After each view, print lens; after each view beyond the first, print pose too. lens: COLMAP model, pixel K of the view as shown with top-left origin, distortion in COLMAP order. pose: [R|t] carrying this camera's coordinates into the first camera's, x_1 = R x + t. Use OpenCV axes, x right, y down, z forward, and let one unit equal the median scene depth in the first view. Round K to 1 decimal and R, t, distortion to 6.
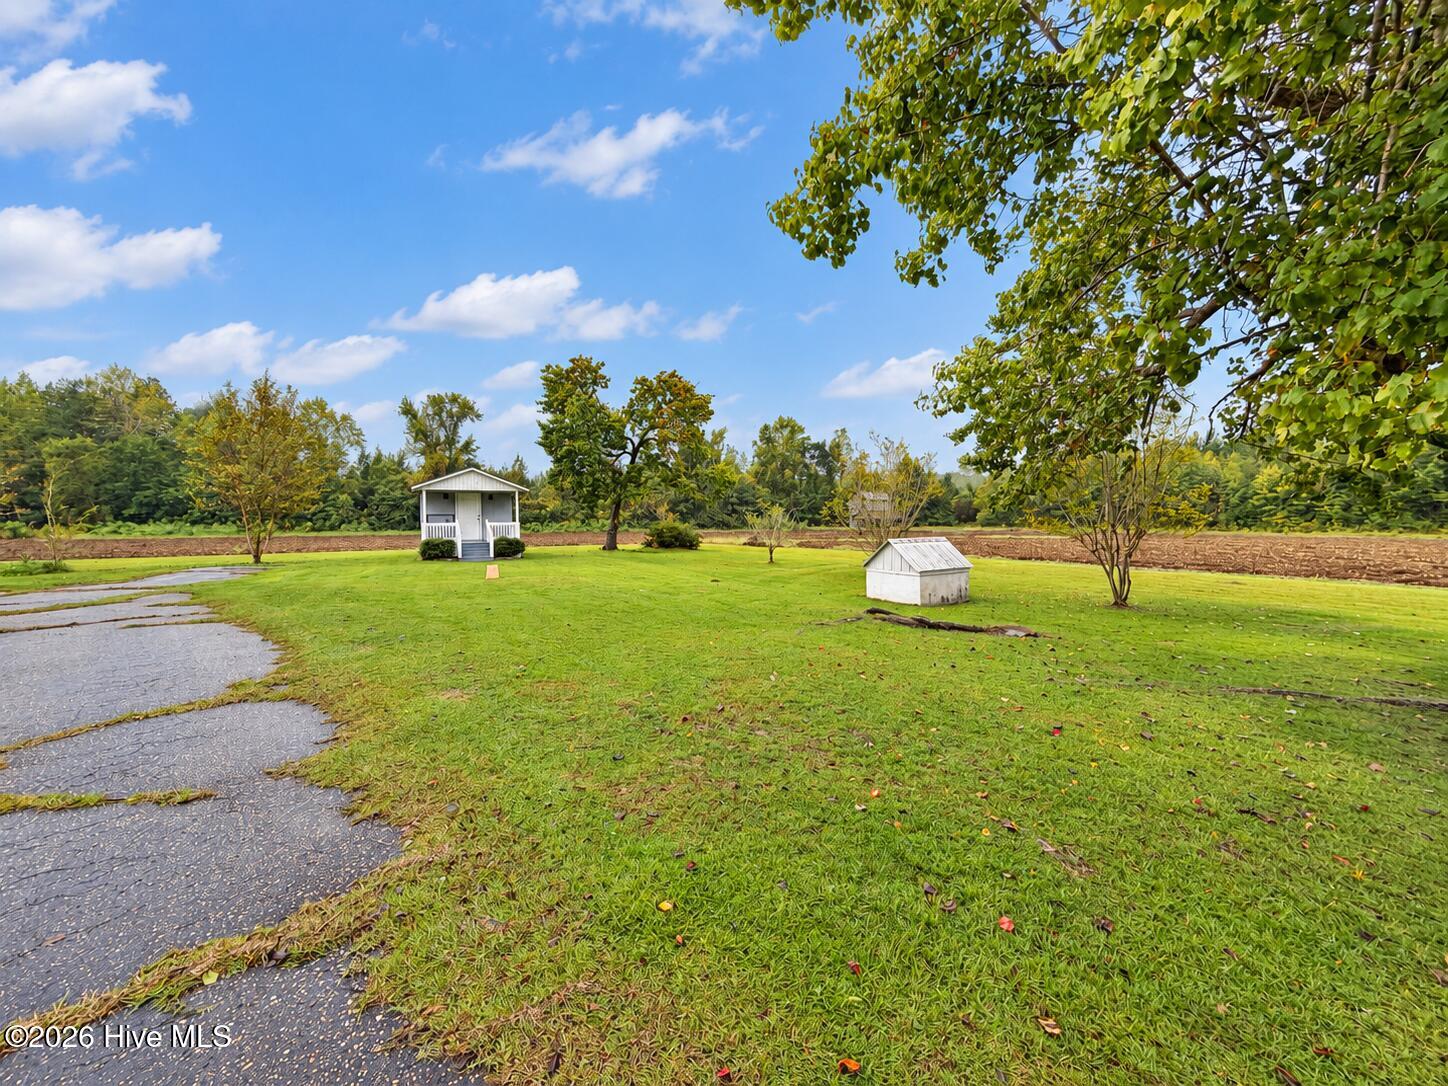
lens RADIAL K [[602.3, 0, 729.2], [0, 602.3, 550.0], [0, 0, 1]] dist [0.002817, -0.000124]
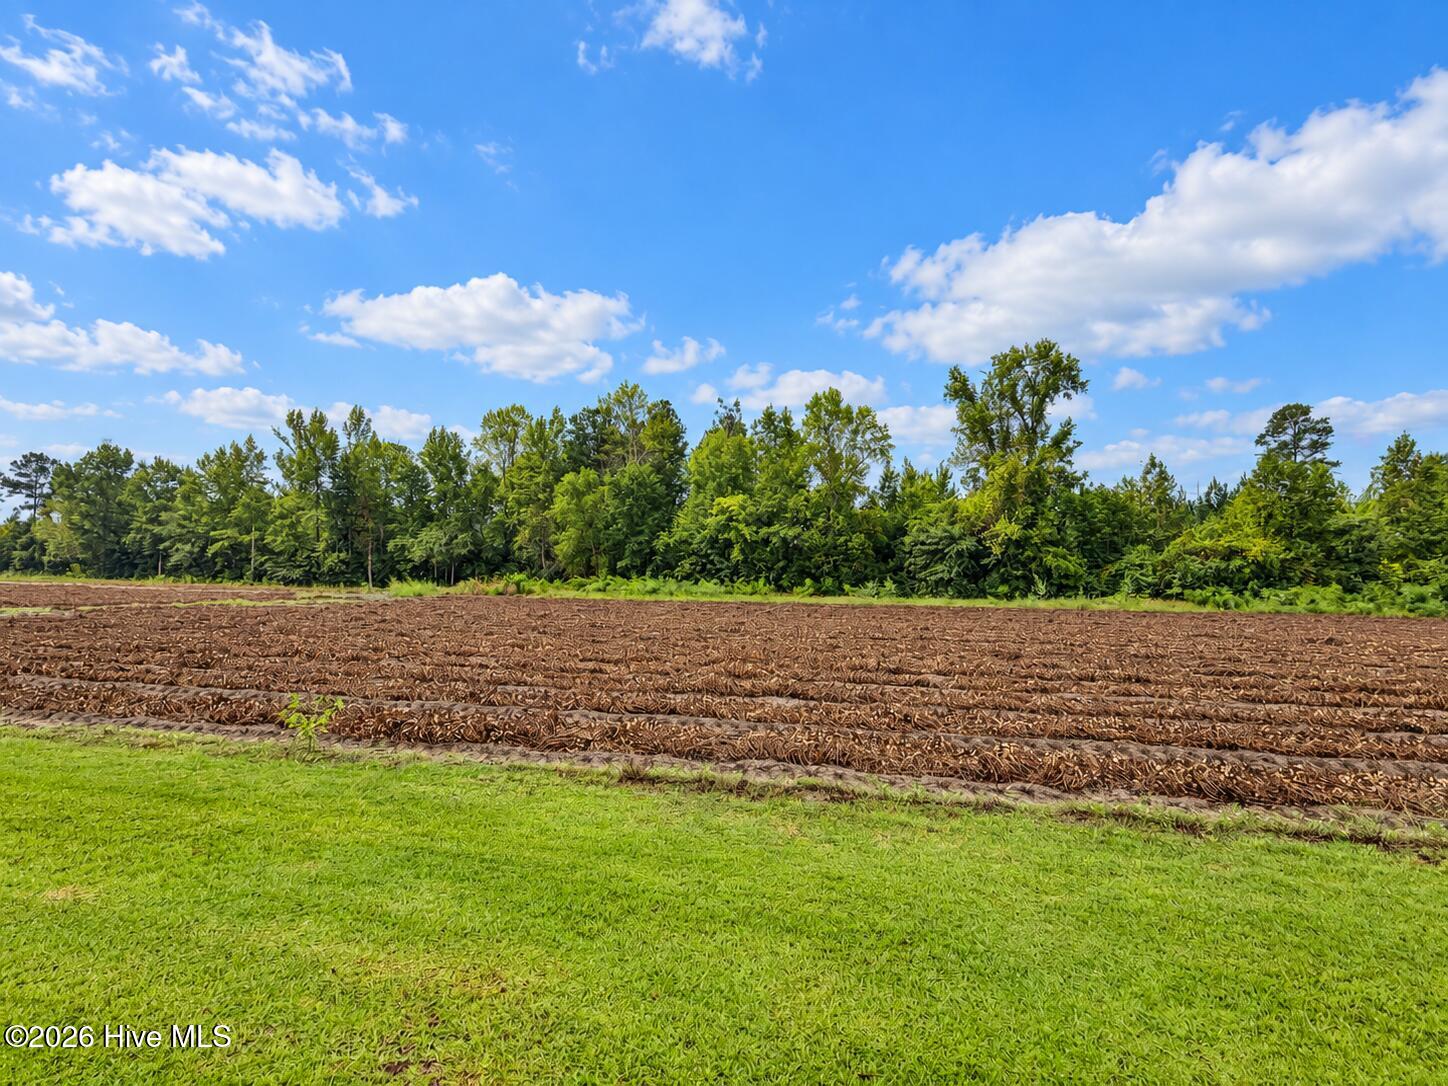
lens RADIAL K [[739.9, 0, 728.0], [0, 739.9, 543.3], [0, 0, 1]] dist [0.001036, 0.000355]
pose [[0.734052, -0.021662, -0.678748, -0.259050], [-0.048905, 0.995210, -0.084651, -0.016082], [0.677330, 0.095332, 0.729476, 0.412174]]
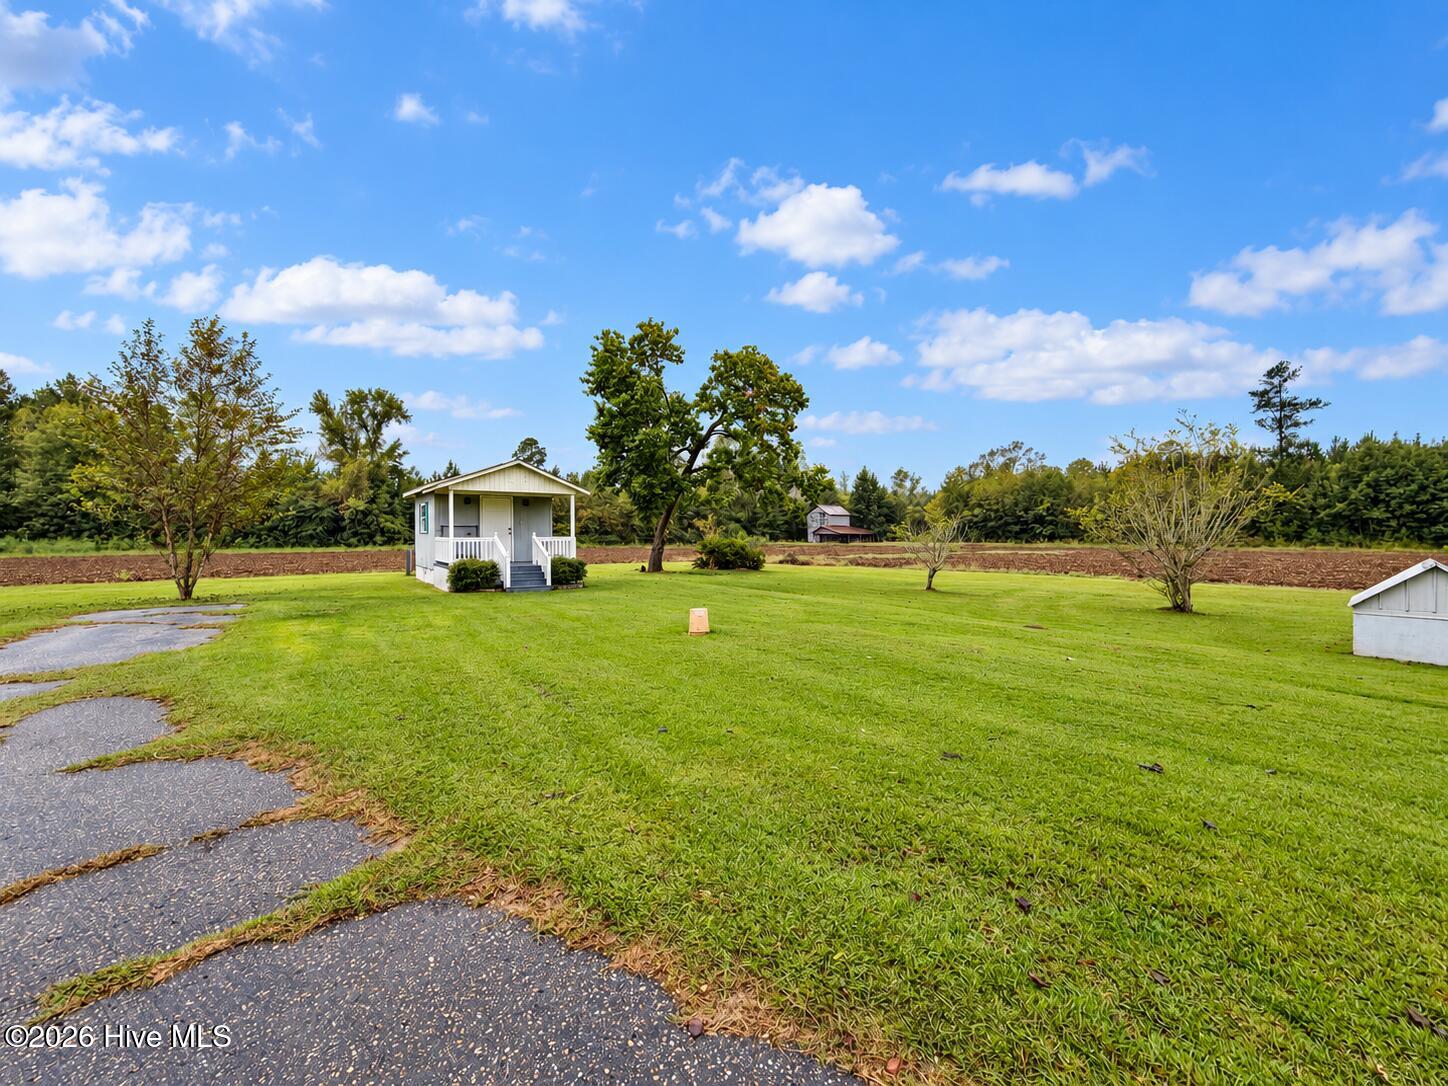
lens RADIAL K [[602.3, 0, 725.9], [0, 602.3, 542.9], [0, 0, 1]] dist [0.002817, -0.000124]
pose [[0.990714, -0.001193, 0.135959, -0.090476], [0.006118, 0.999340, -0.035810, -0.003917], [-0.135826, 0.036309, 0.990067, 0.084824]]
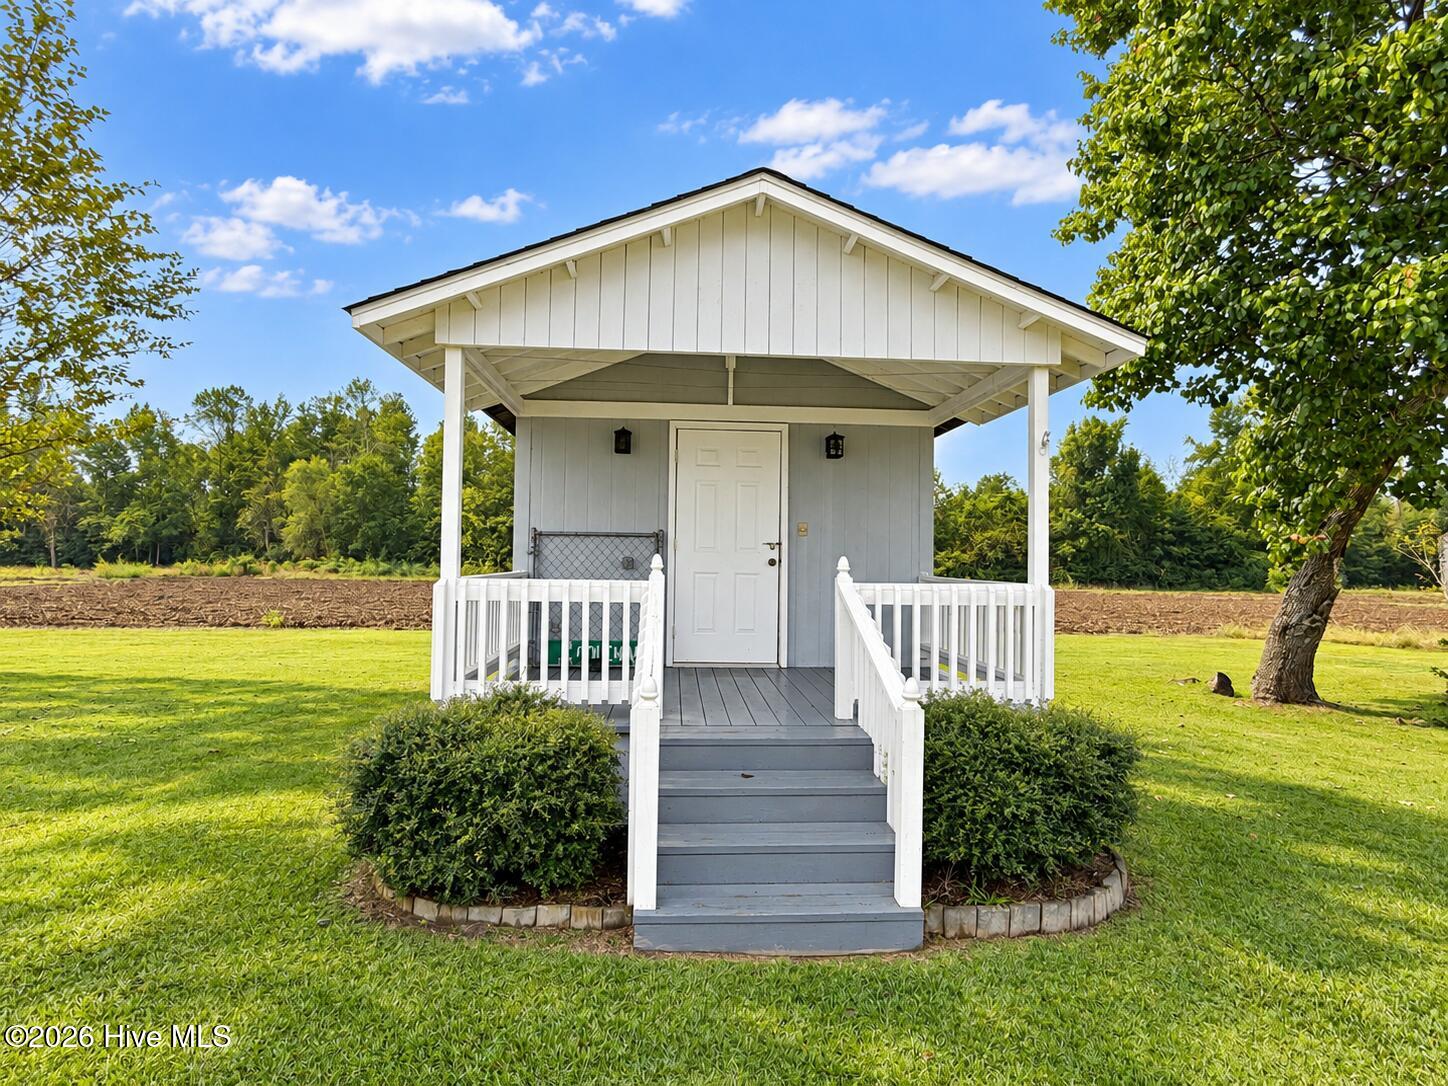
lens RADIAL K [[739.9, 0, 721.8], [0, 739.9, 553.2], [0, 0, 1]] dist [0.001036, 0.000355]
pose [[0.915970, 0.011828, -0.401073, -0.119180], [-0.038717, 0.997507, -0.059005, -0.013855], [0.399375, 0.069575, 0.914144, 0.275327]]
